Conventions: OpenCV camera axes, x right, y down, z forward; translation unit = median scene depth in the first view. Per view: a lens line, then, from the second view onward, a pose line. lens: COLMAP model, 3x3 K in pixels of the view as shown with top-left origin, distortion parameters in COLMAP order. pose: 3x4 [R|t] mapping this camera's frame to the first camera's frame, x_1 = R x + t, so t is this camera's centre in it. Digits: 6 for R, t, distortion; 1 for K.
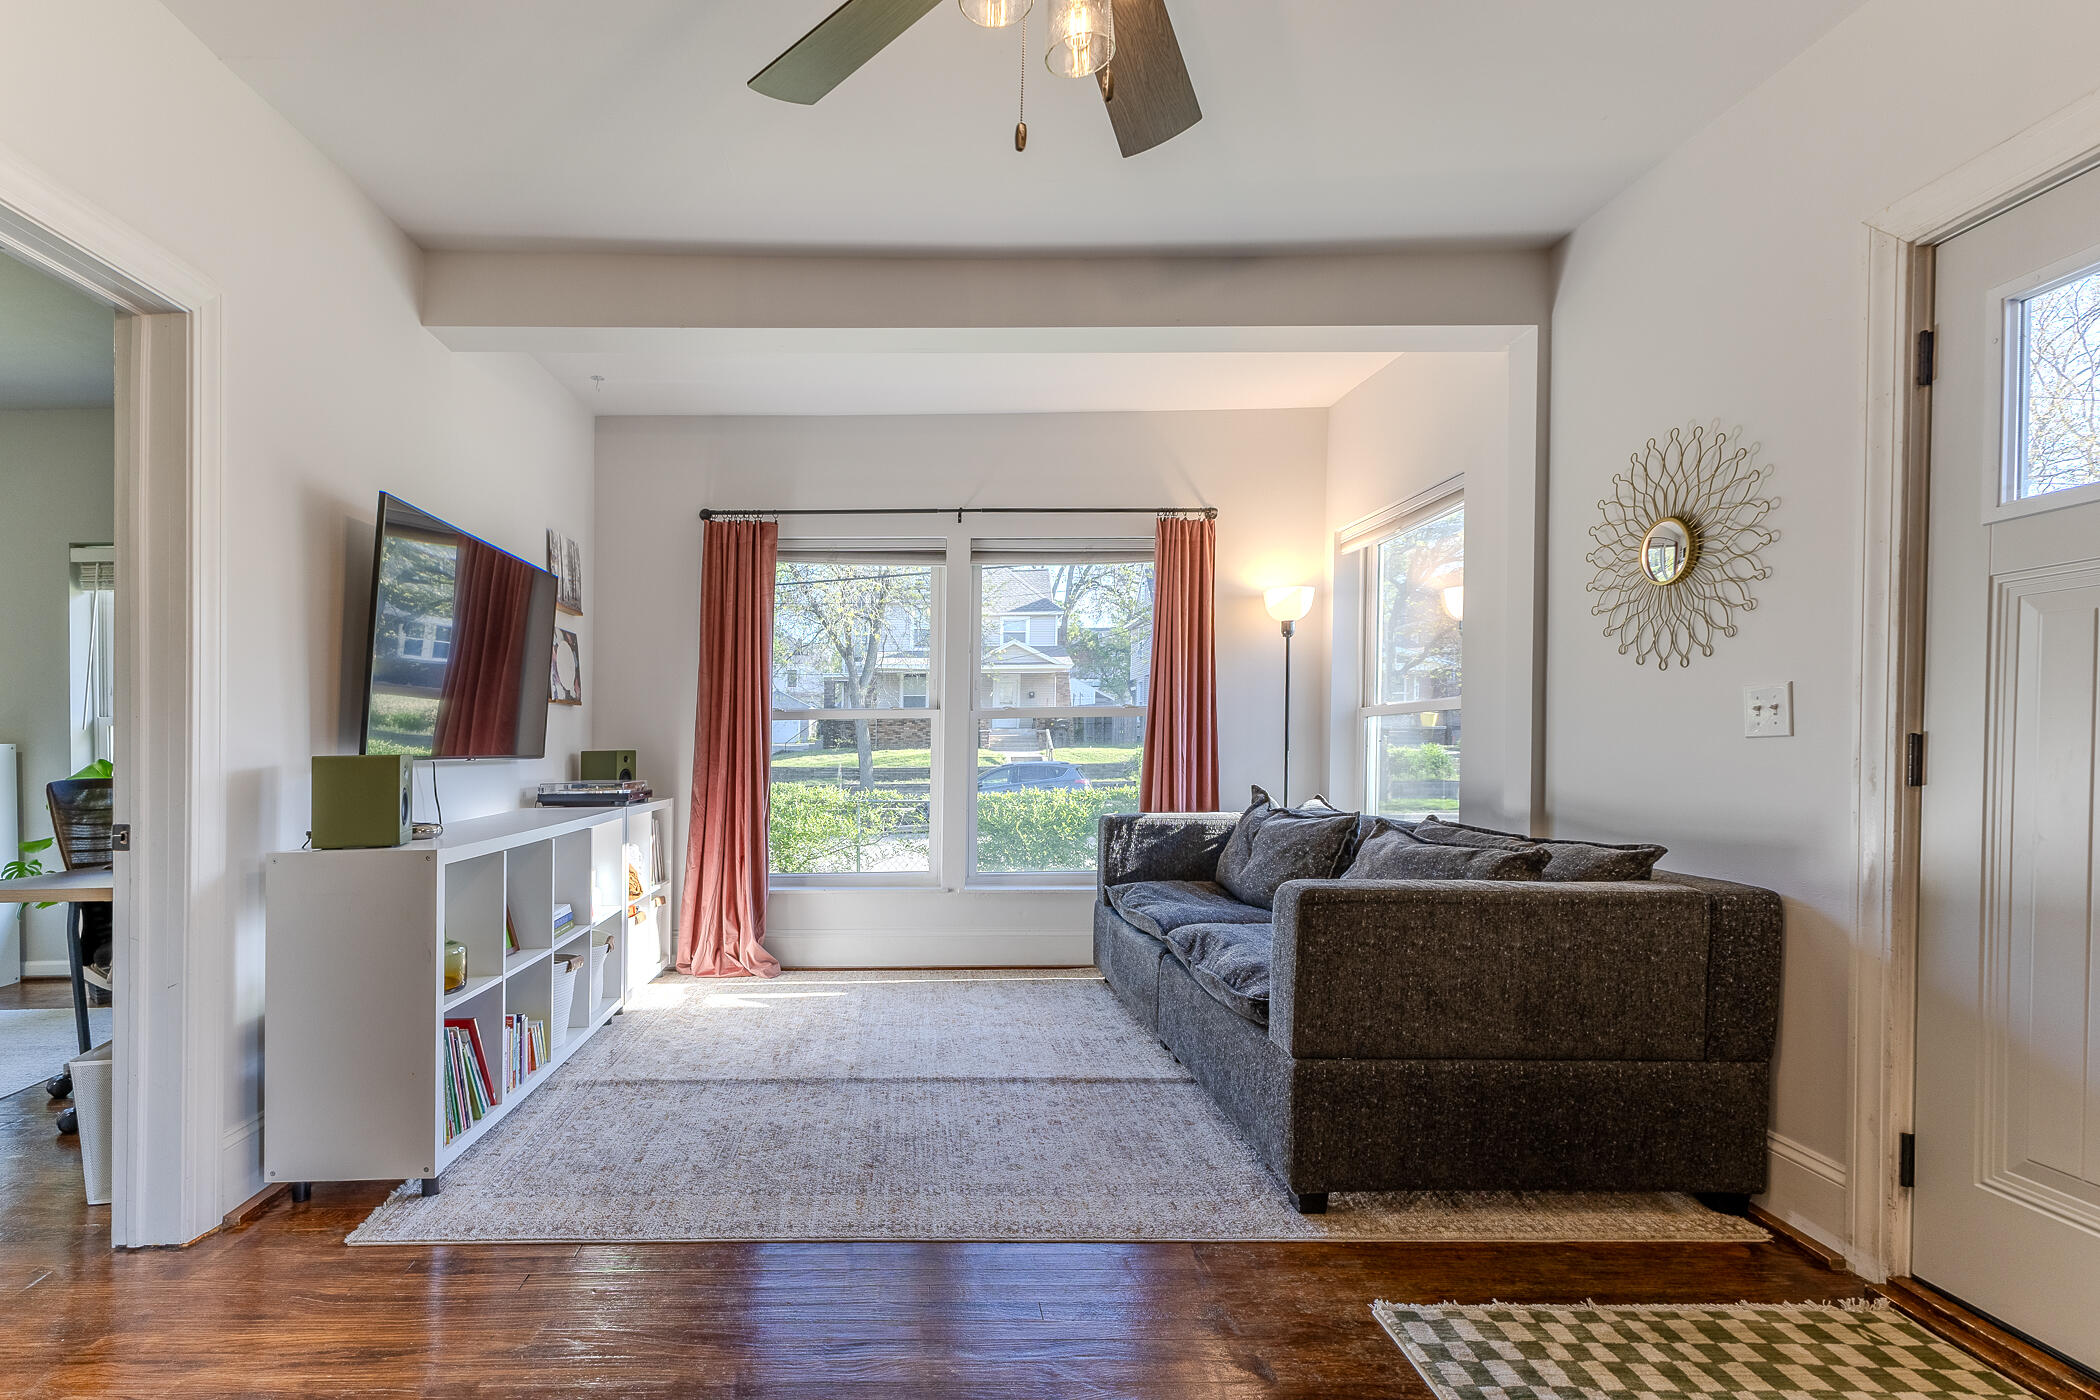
lens RADIAL K [[974.2, 0, 913.7], [0, 974.2, 741.0], [0, 0, 1]] dist [0.013462, 0.000478]
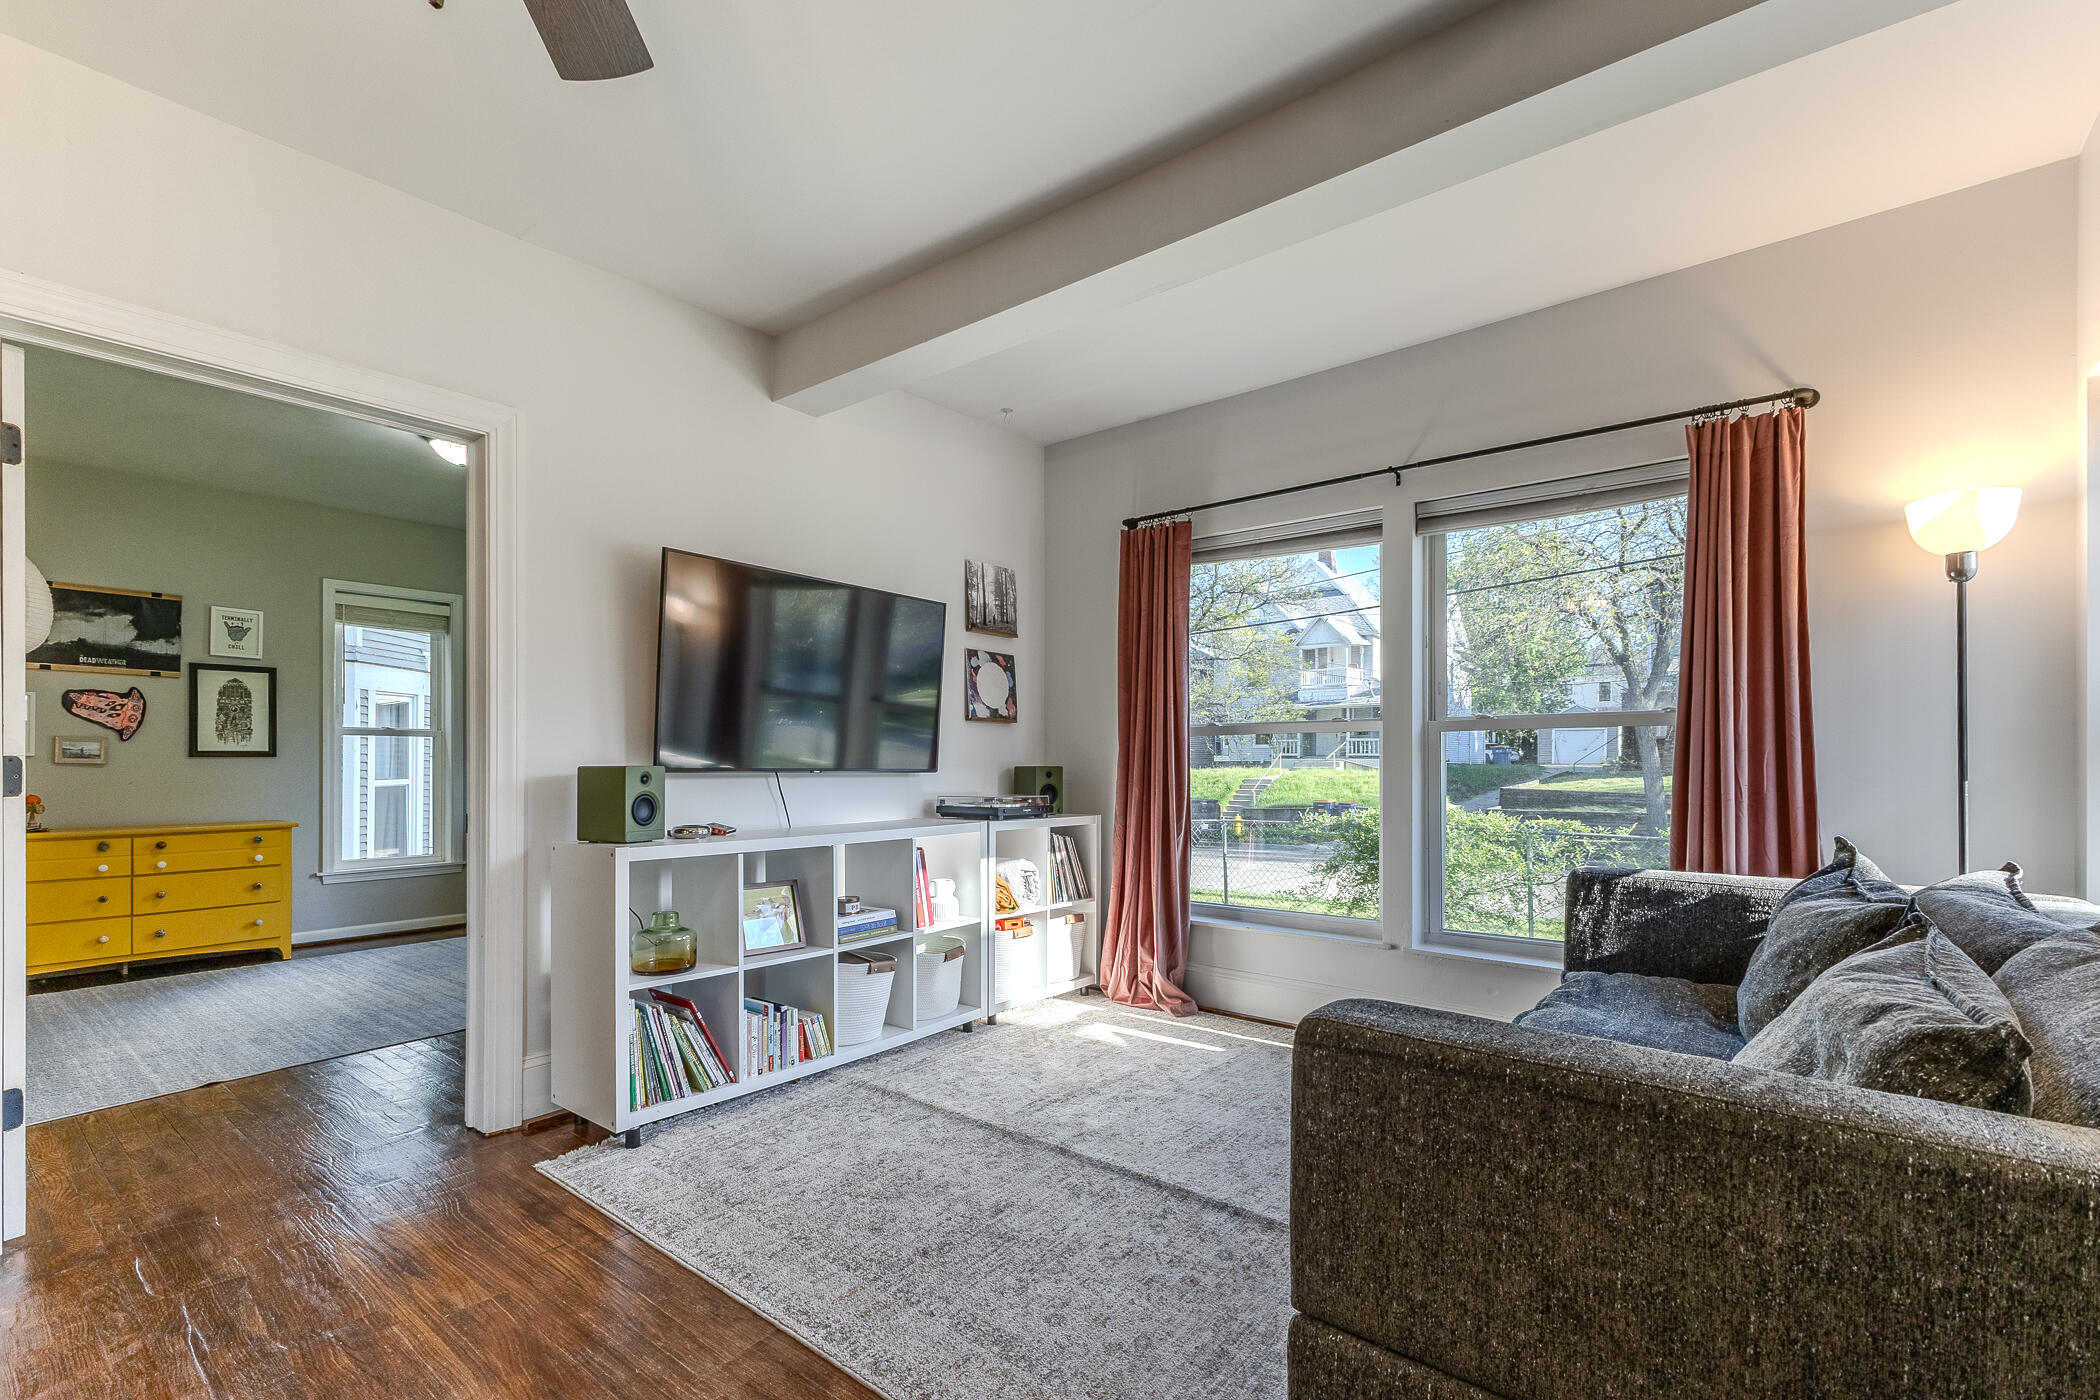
lens RADIAL K [[932.7, 0, 1052.6], [0, 932.7, 740.3], [0, 0, 1]] dist [0.008527, -0.003579]
pose [[0.776675, -0.005854, -0.629874, 0.319728], [-0.007872, 0.999789, -0.018999, 0.001011], [0.629852, 0.019714, 0.776465, 0.243716]]
